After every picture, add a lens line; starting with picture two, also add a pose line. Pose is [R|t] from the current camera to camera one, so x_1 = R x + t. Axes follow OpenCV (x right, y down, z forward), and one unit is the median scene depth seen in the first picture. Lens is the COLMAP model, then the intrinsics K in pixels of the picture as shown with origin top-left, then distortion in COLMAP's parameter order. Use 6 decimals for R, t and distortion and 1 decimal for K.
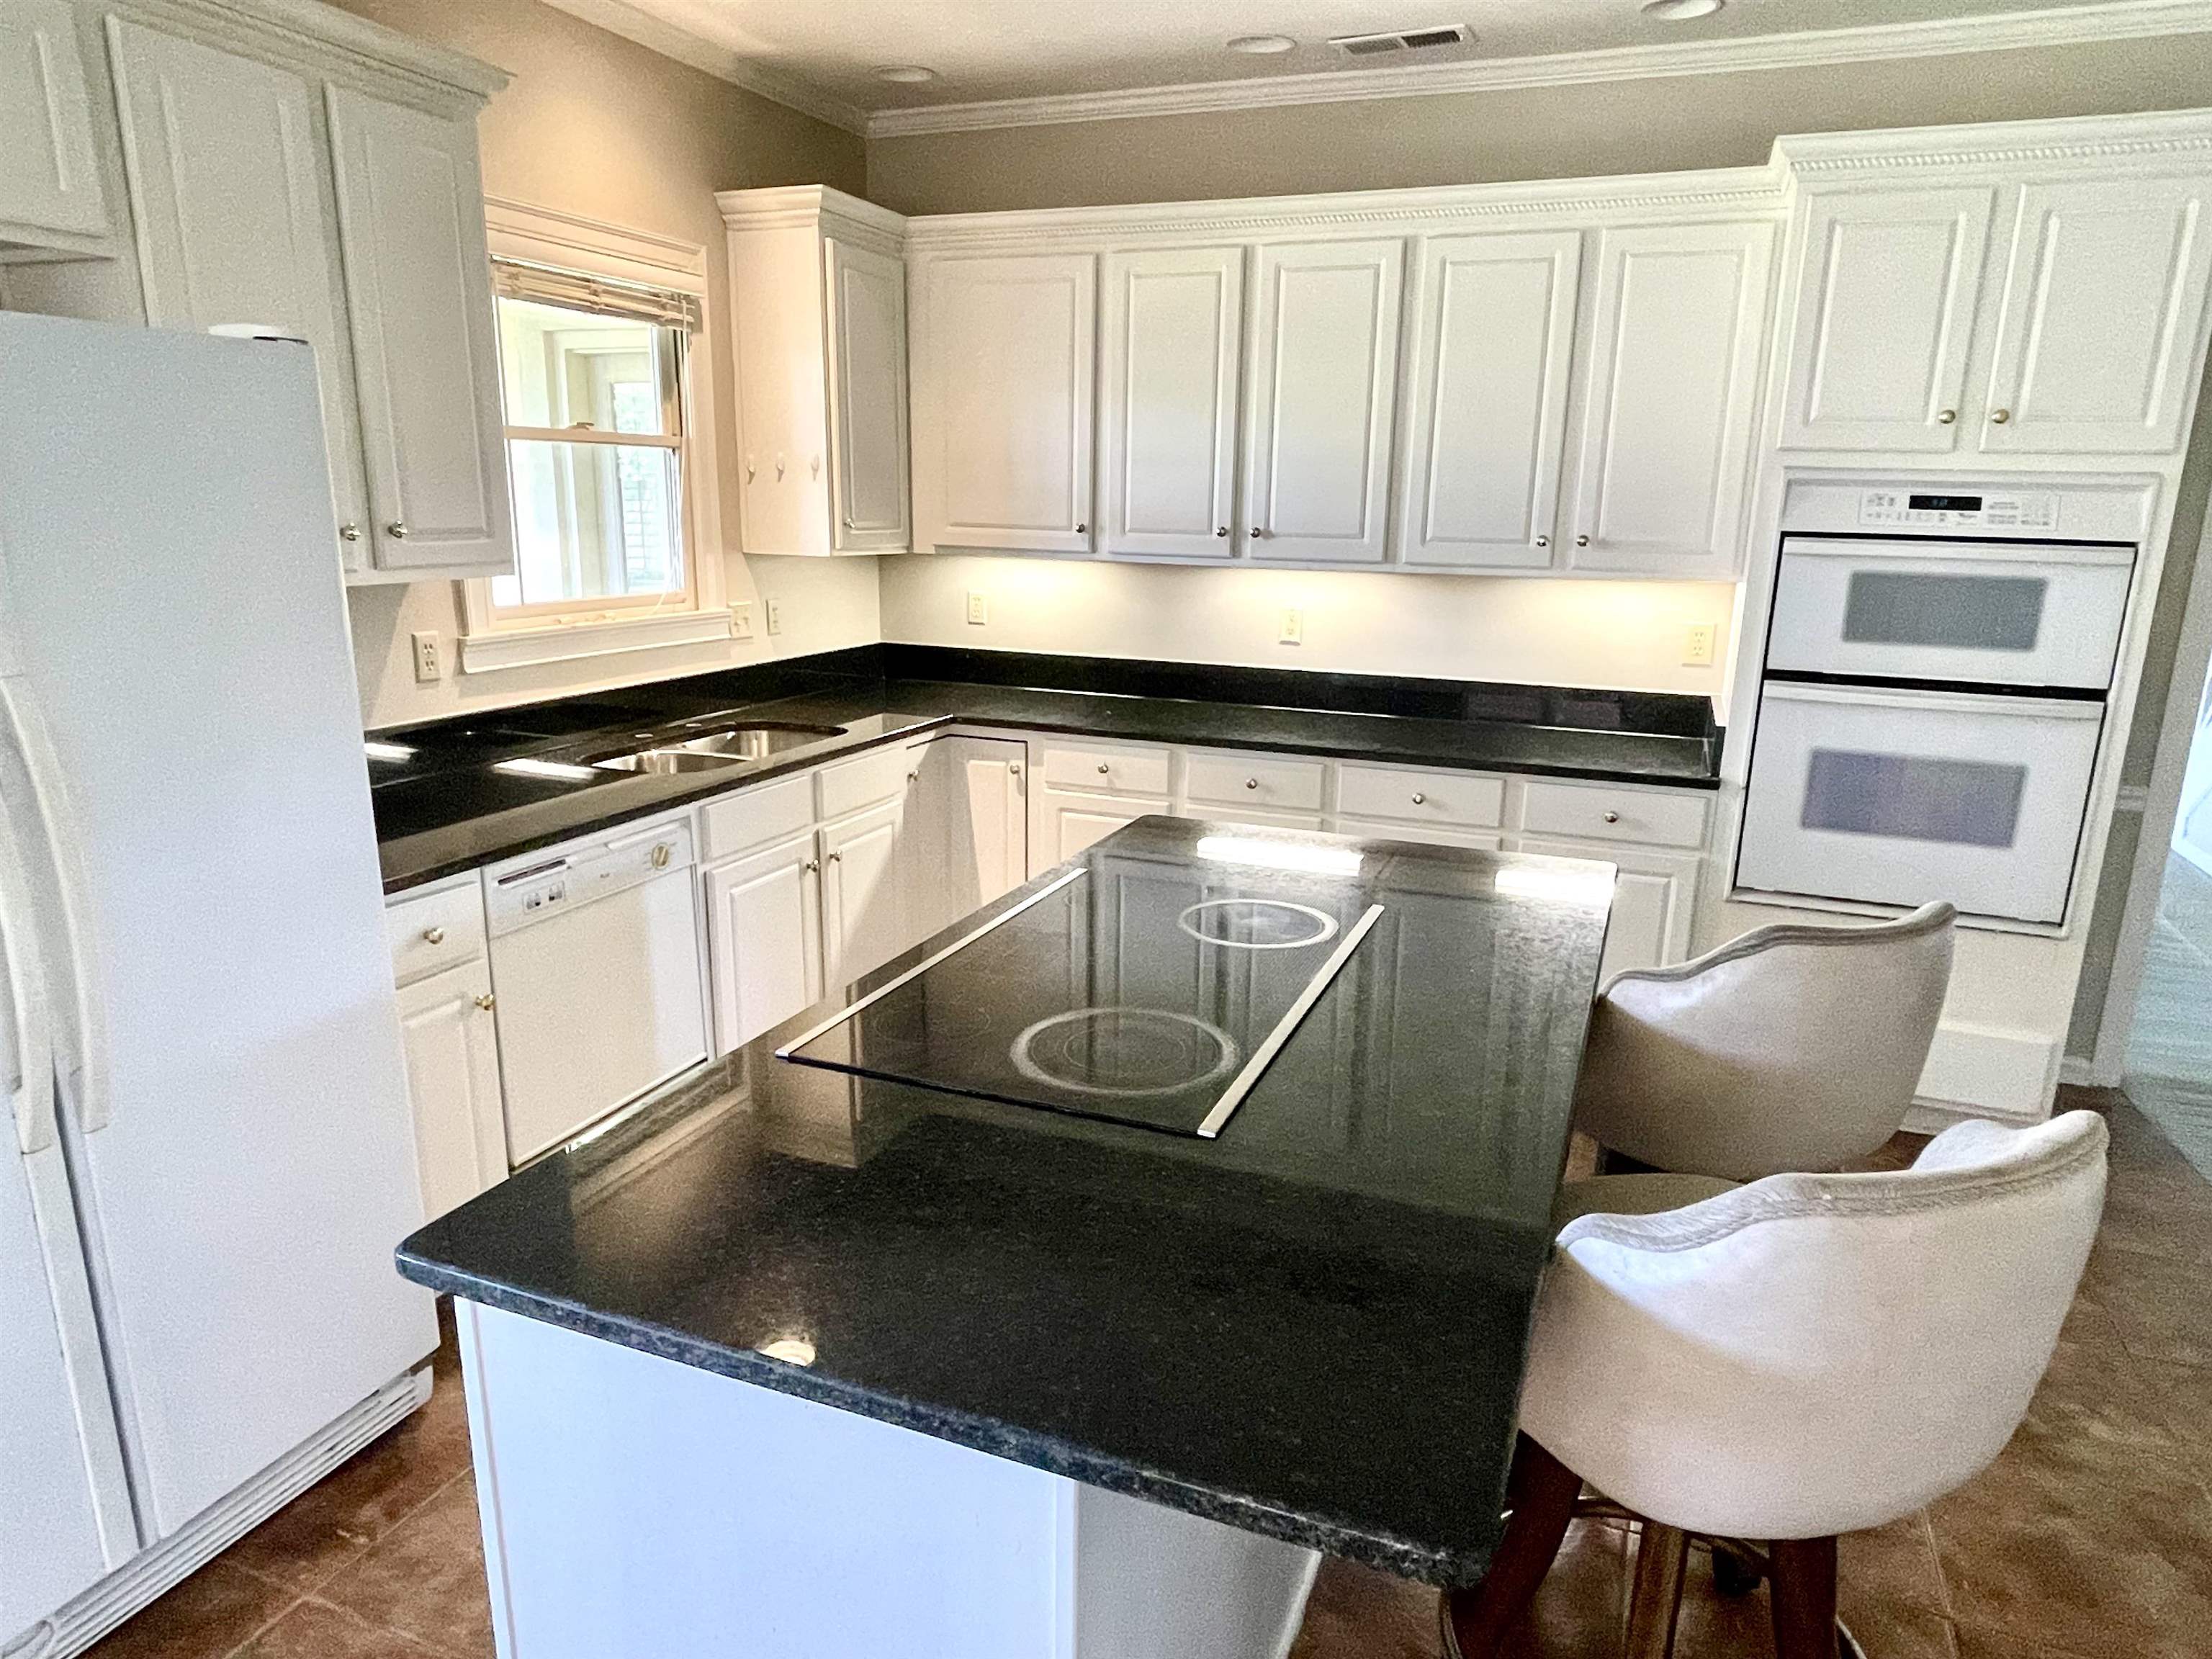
lens RADIAL K [[1362.0, 0, 1117.1], [0, 1362.0, 832.1], [0, 0, 1]] dist [-0.005864, 0.004976]
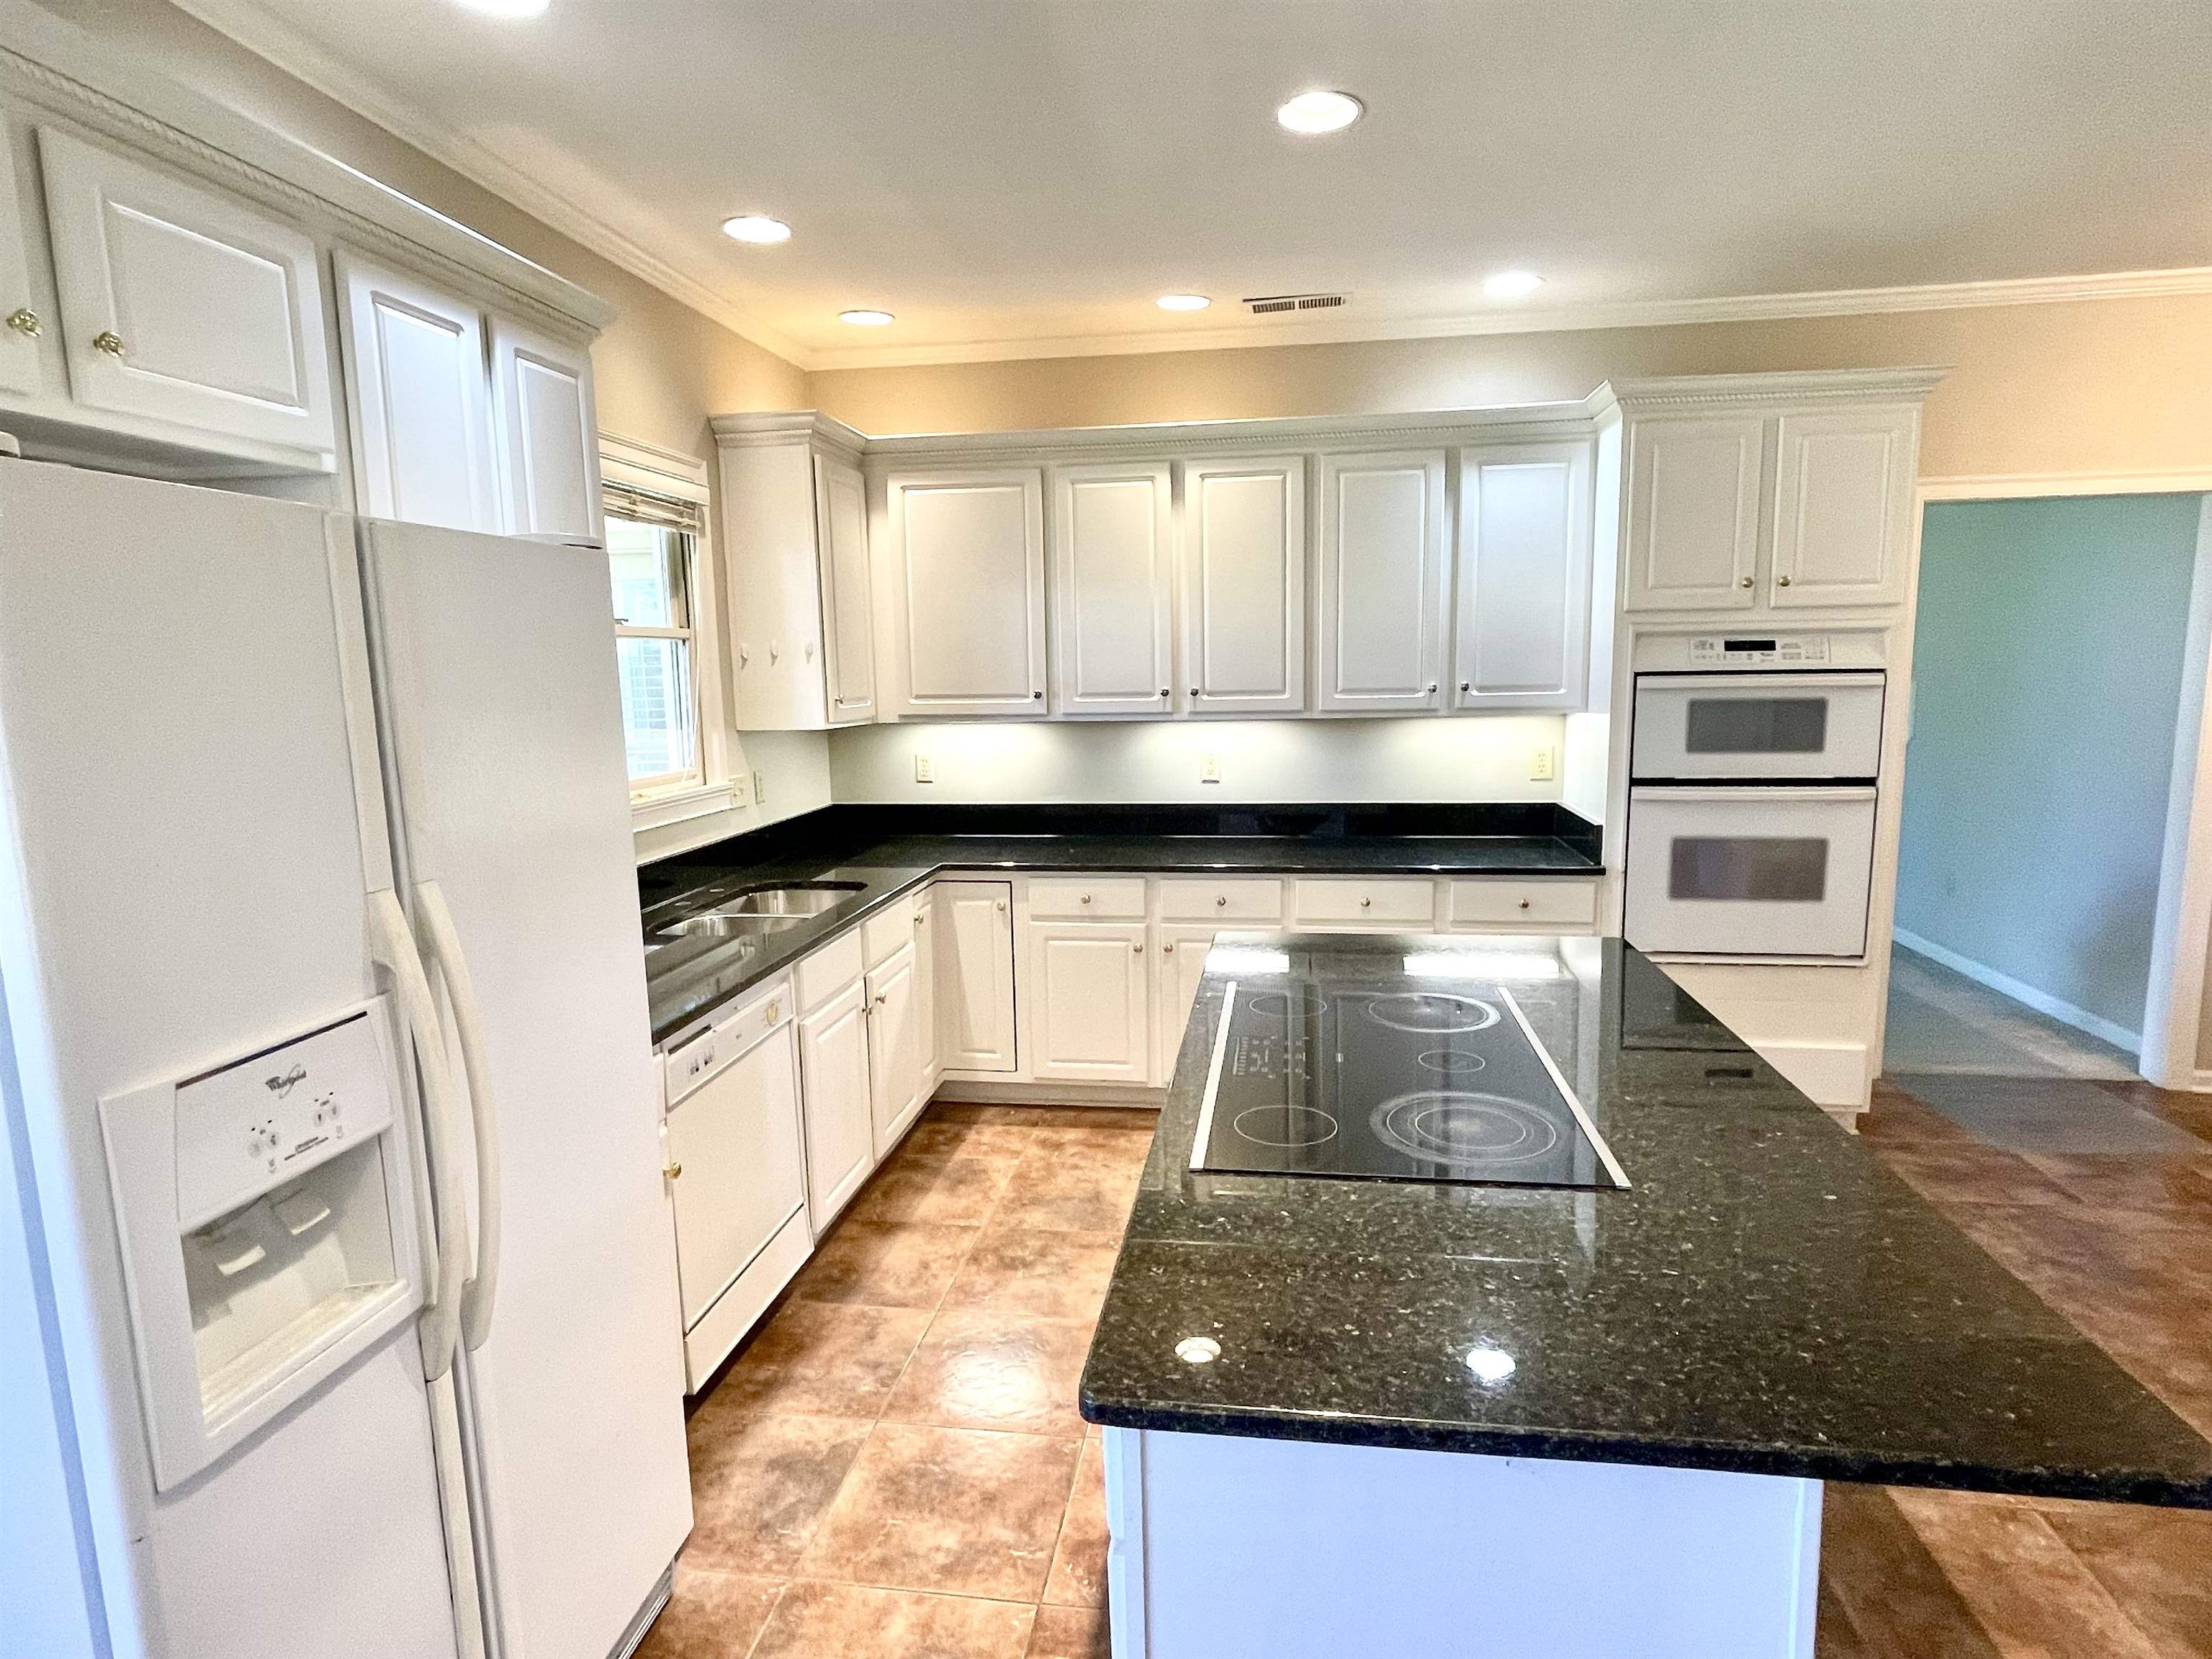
lens RADIAL K [[1186.2, 0, 1108.2], [0, 1186.2, 826.8], [0, 0, 1]] dist [0.000754, 0.000899]
pose [[0.973309, -0.068647, 0.218989, -0.258317], [0.091349, 0.991251, -0.095276, -0.013448], [-0.210533, 0.112738, 0.971065, 0.025781]]
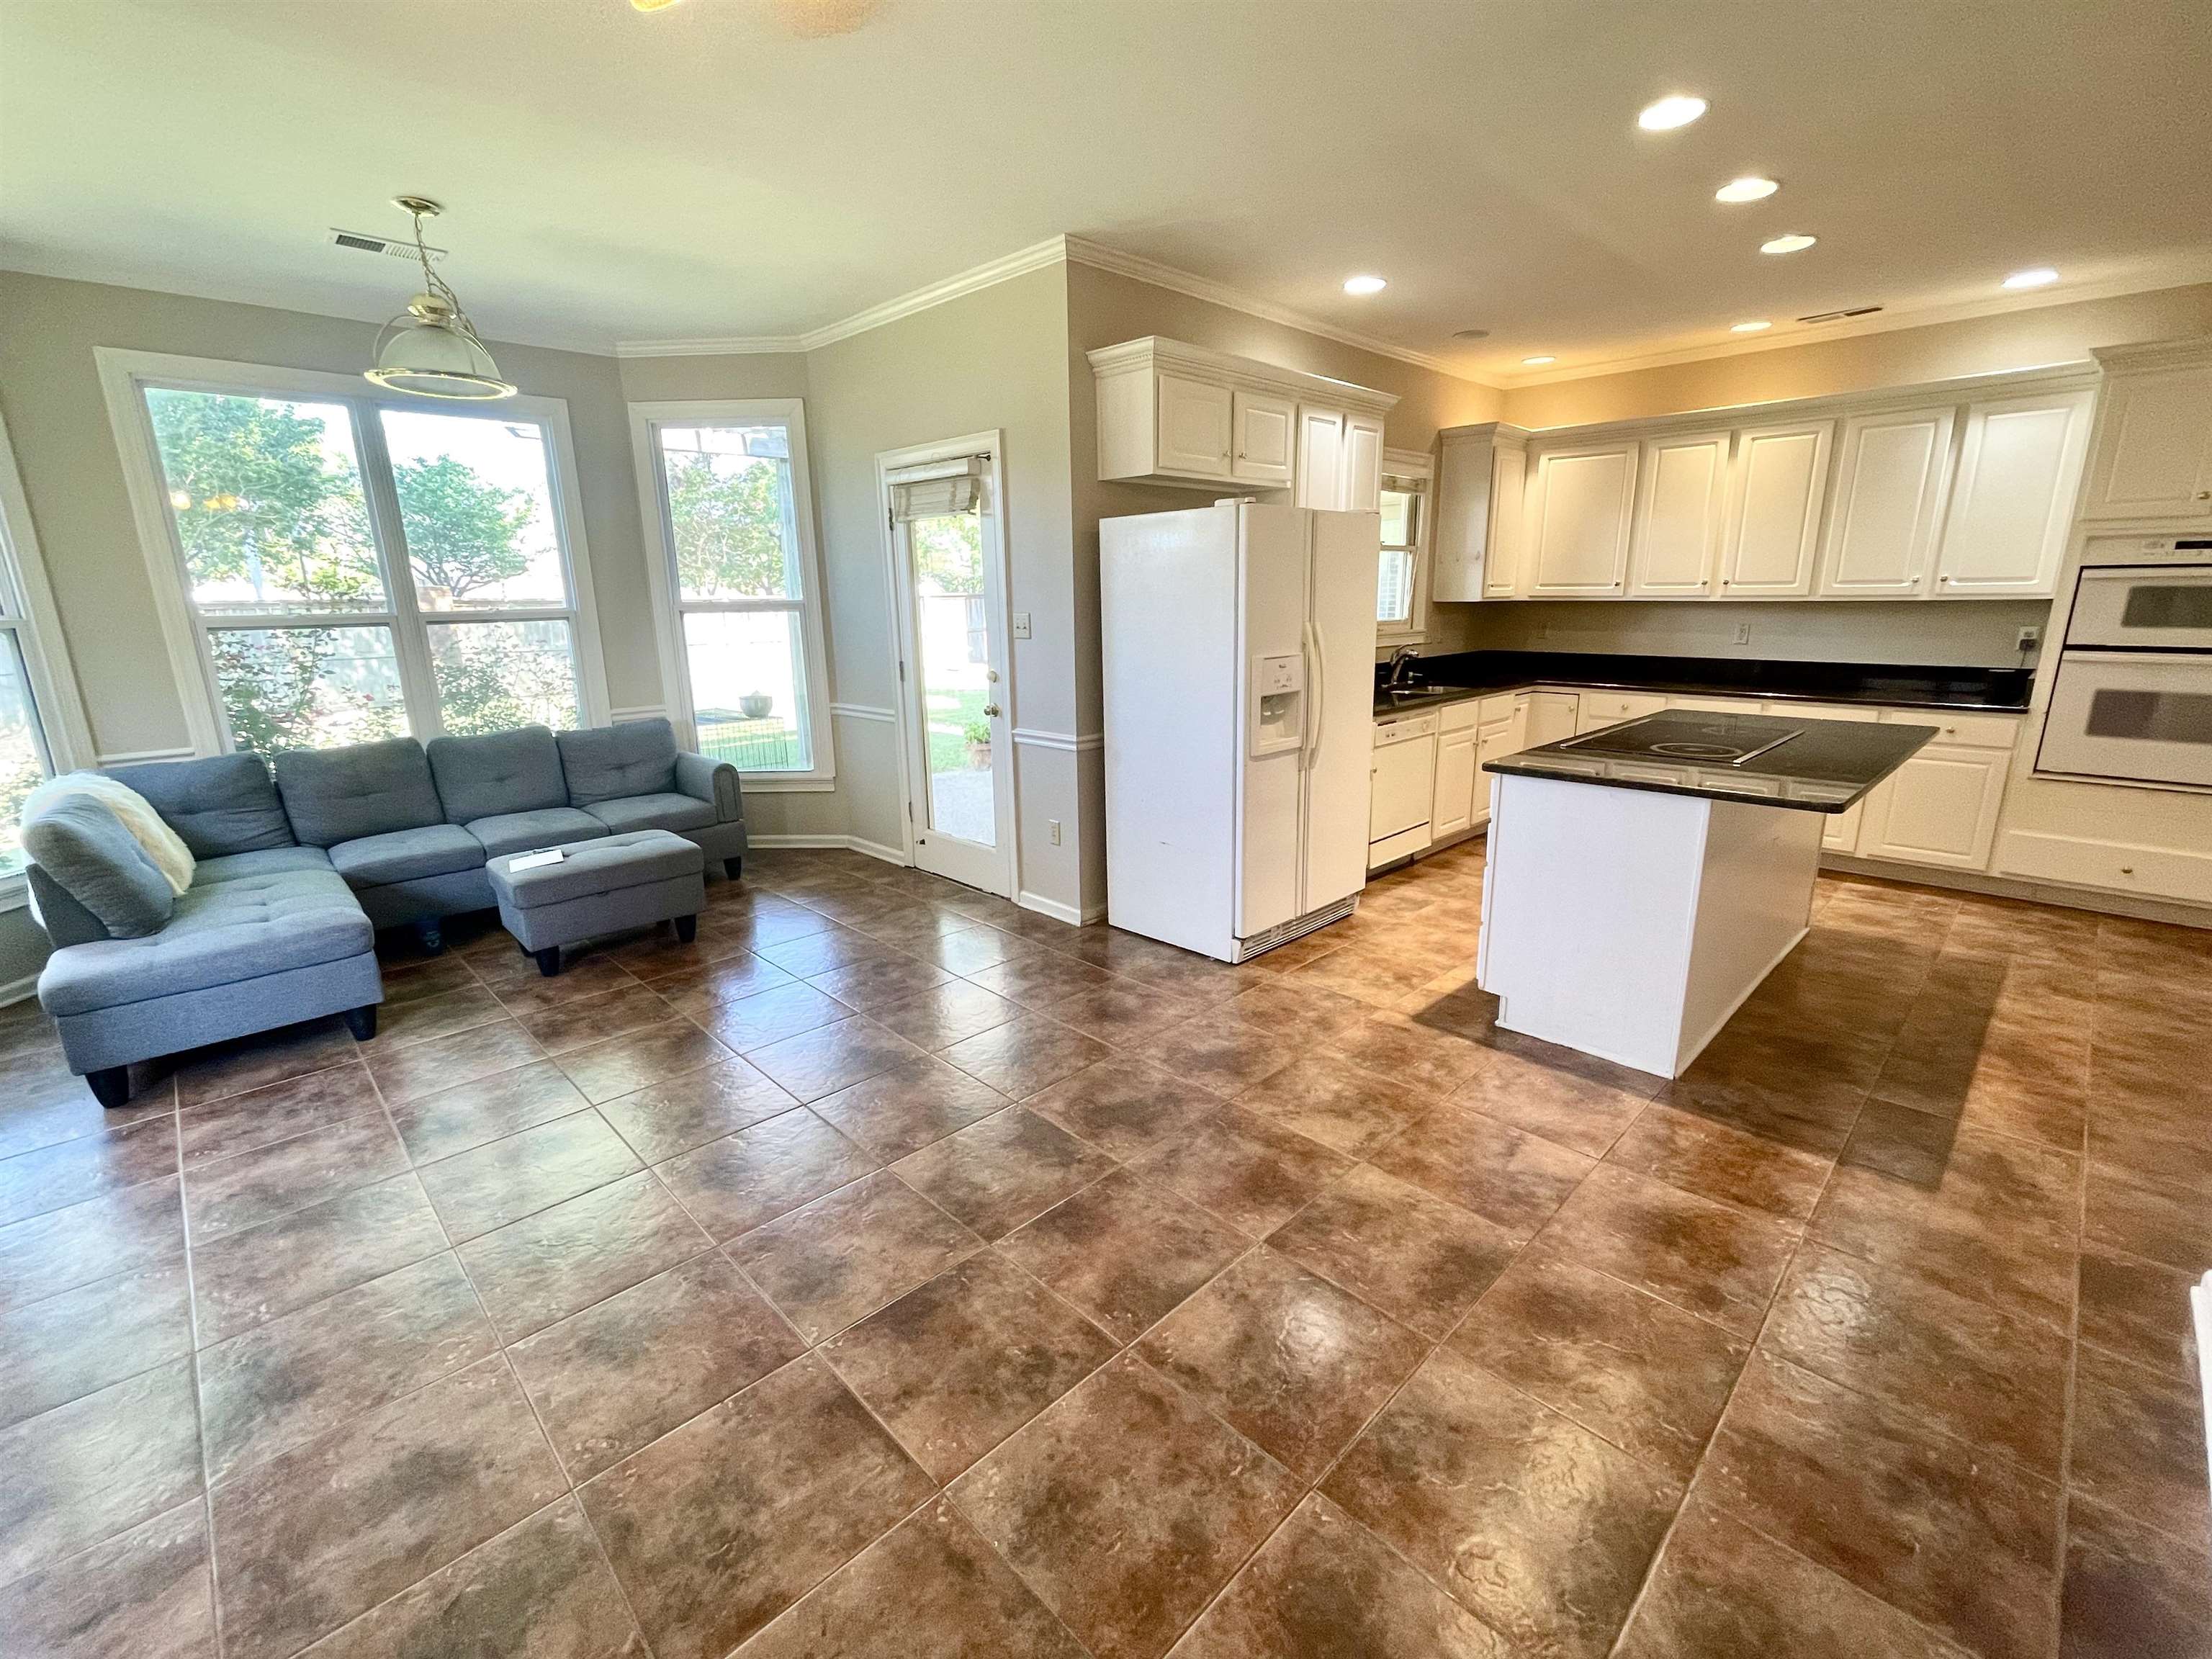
lens RADIAL K [[963.9, 0, 1134.4], [0, 963.9, 821.0], [0, 0, 1]] dist [0.020984, -0.000150]
pose [[0.923301, 0.065256, -0.378494, -0.151041], [-0.068613, 0.997633, 0.004629, 0.194981], [0.377900, 0.021696, 0.925592, -0.668197]]
